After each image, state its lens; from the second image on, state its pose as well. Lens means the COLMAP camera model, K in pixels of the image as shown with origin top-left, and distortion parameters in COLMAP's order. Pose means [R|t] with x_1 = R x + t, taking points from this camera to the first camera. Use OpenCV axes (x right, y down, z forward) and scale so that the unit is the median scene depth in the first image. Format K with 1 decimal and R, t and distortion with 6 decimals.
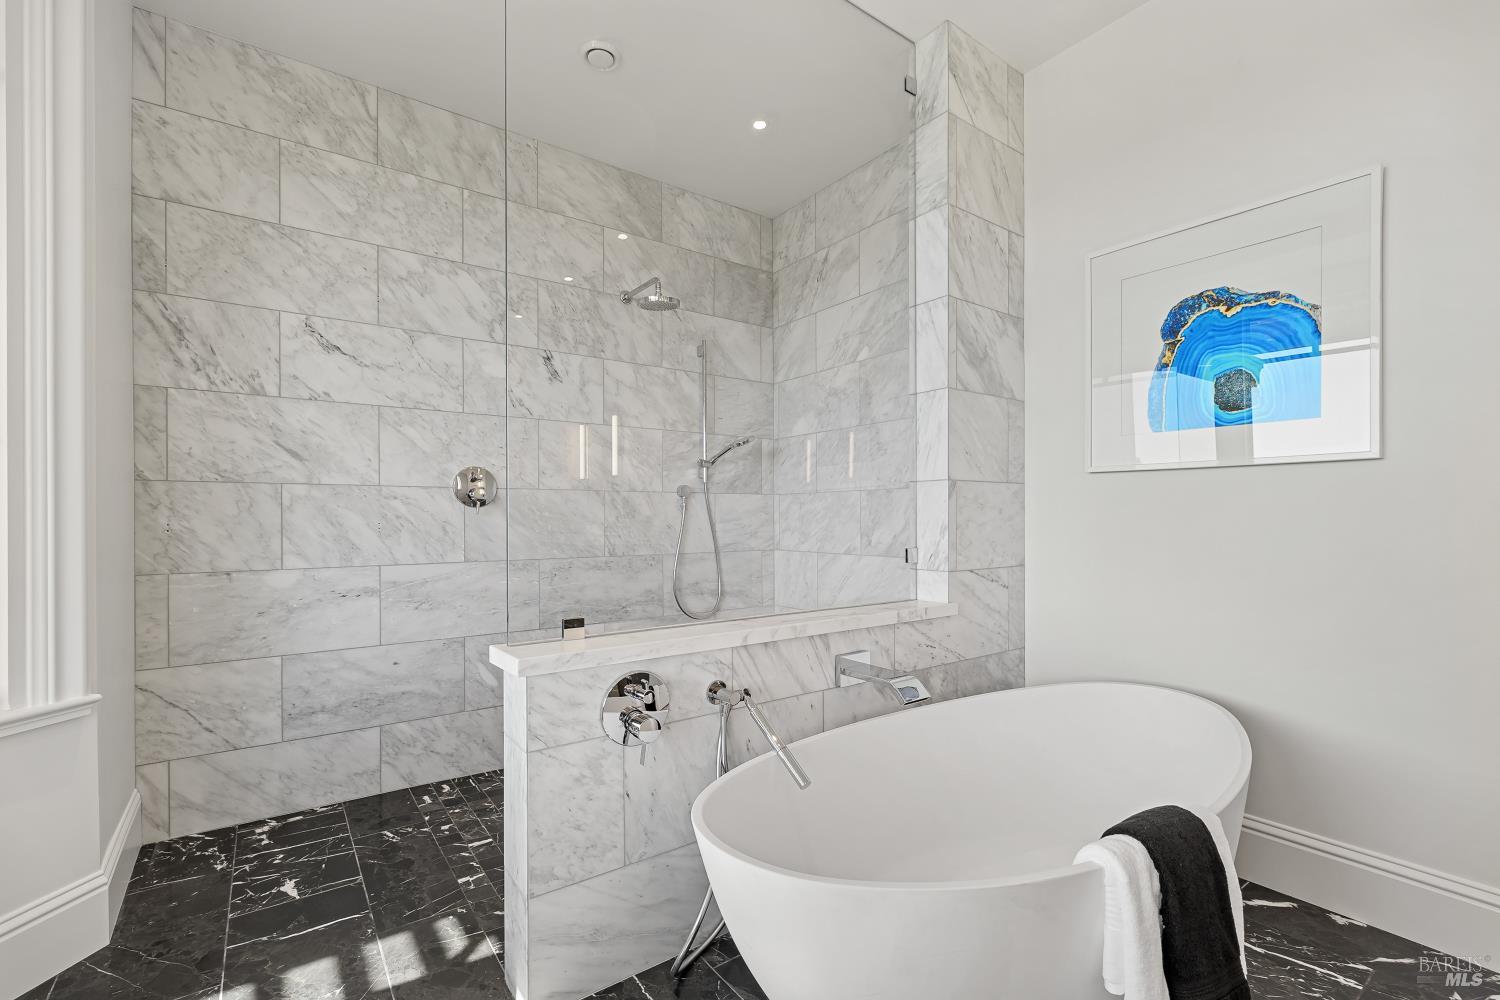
lens RADIAL K [[658.8, 0, 751.4], [0, 658.8, 517.5], [0, 0, 1]] dist [-0.001054, -0.000400]
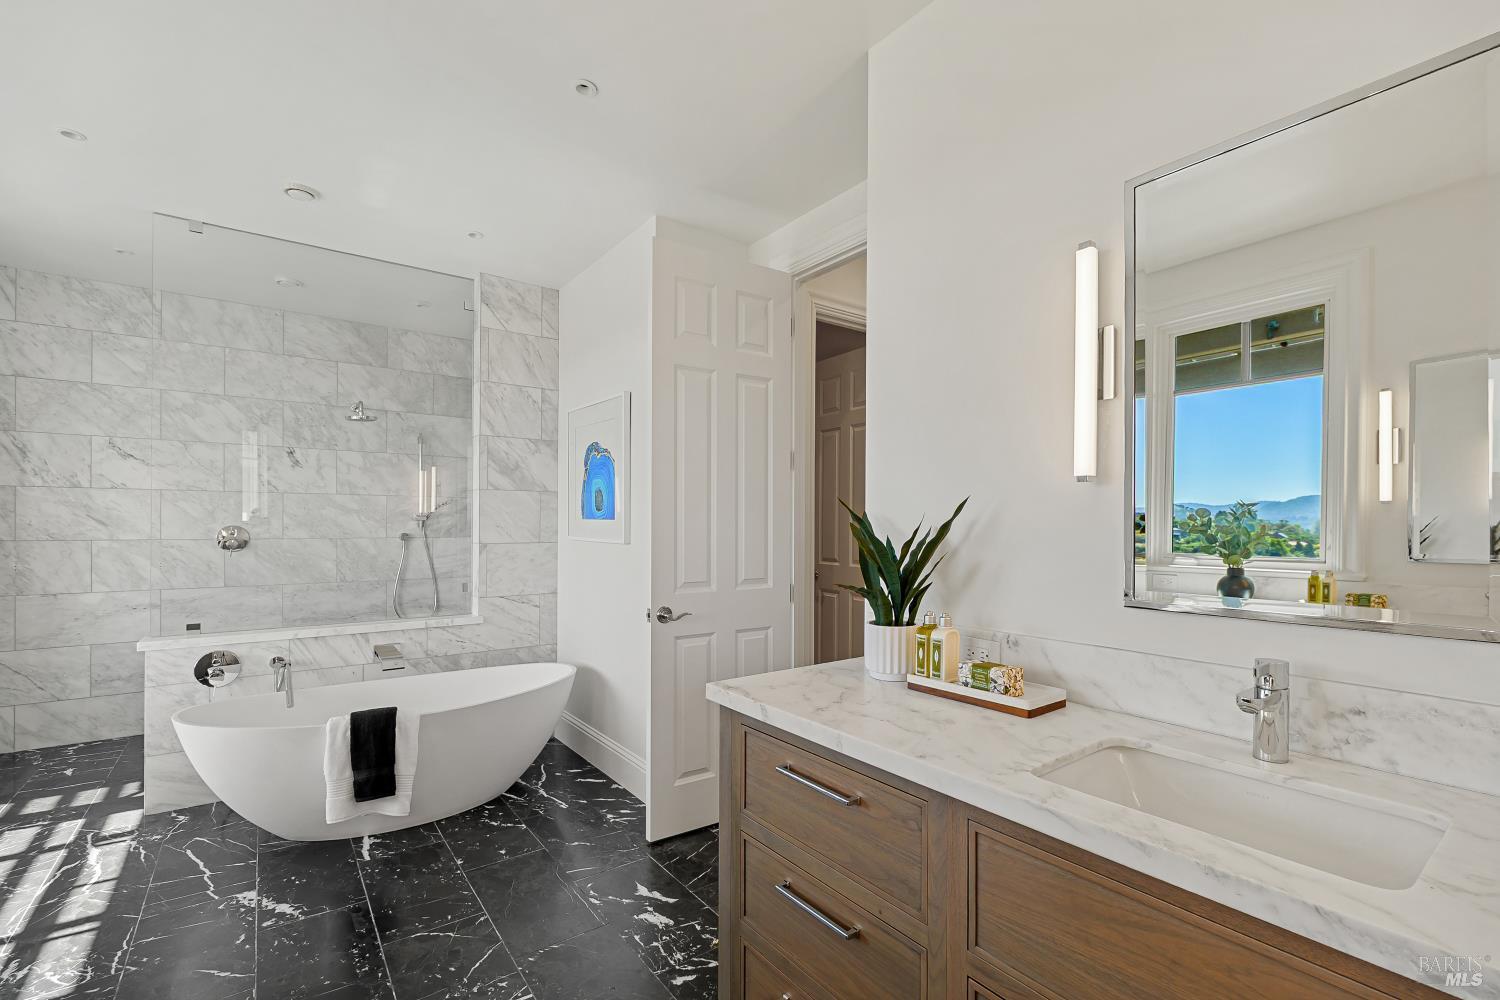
lens RADIAL K [[660.1, 0, 752.1], [0, 660.1, 522.4], [0, 0, 1]] dist [-0.001017, -0.000745]
pose [[0.999945, 0.008445, 0.006283, 0.903151], [-0.008440, 0.999964, -0.000879, -0.105843], [-0.006290, 0.000826, 0.999980, -0.640486]]
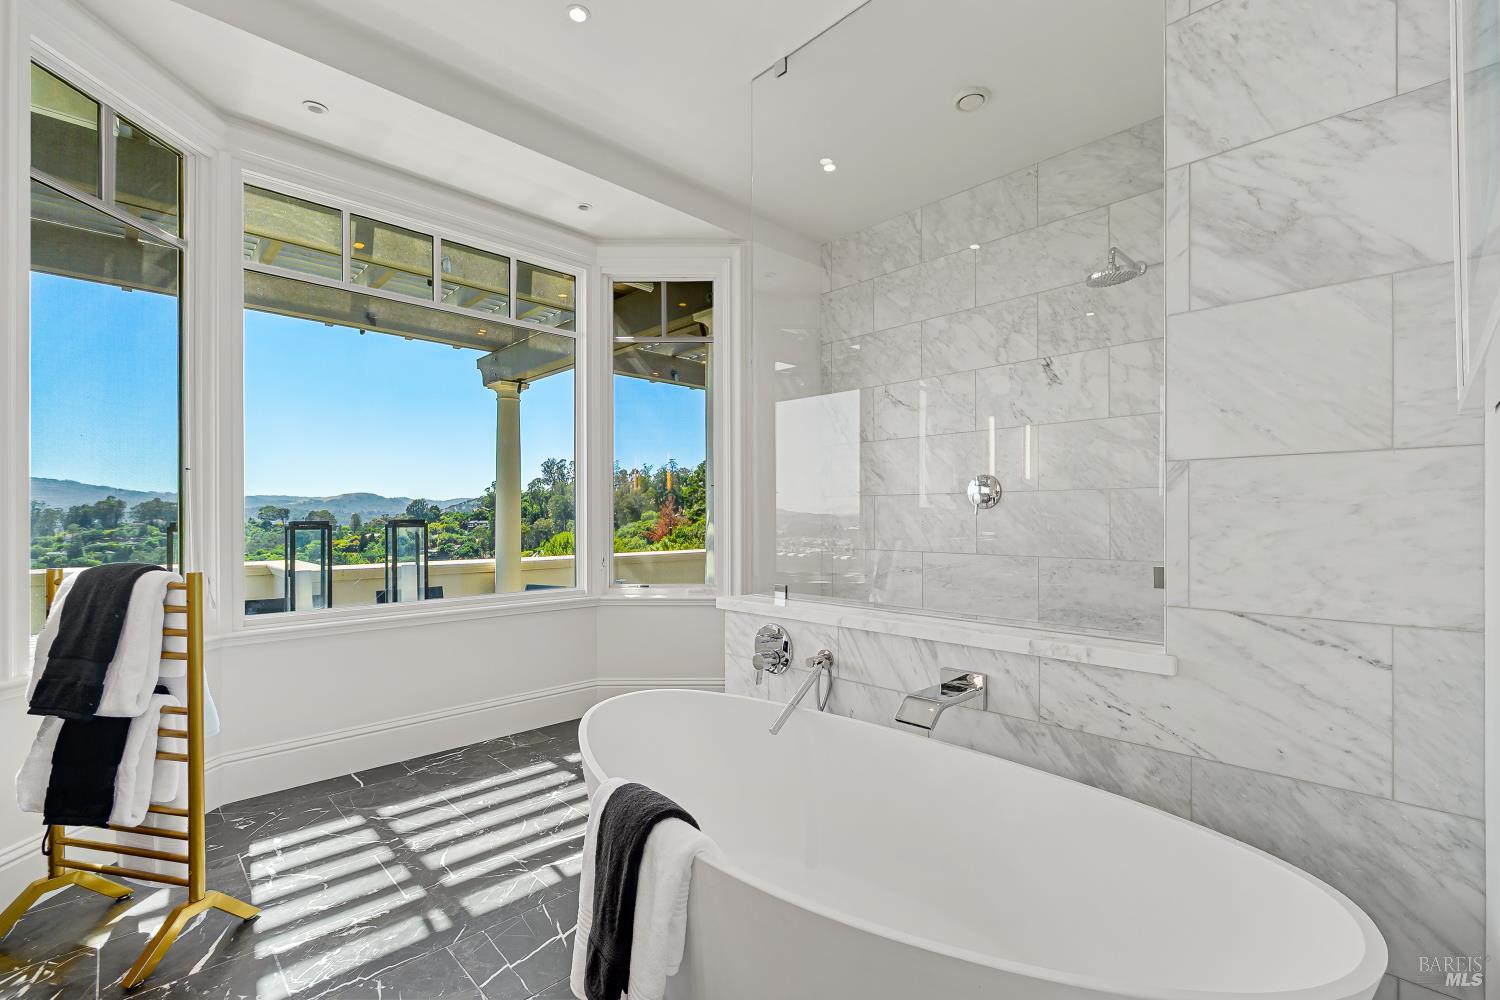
lens RADIAL K [[658.8, 0, 751.4], [0, 658.8, 517.5], [0, 0, 1]] dist [-0.001054, -0.000400]
pose [[0.140720, 0.004198, -0.990040, 0.794999], [-0.000348, 0.999991, 0.004190, -0.005006], [0.990049, -0.000245, 0.140721, 0.469712]]
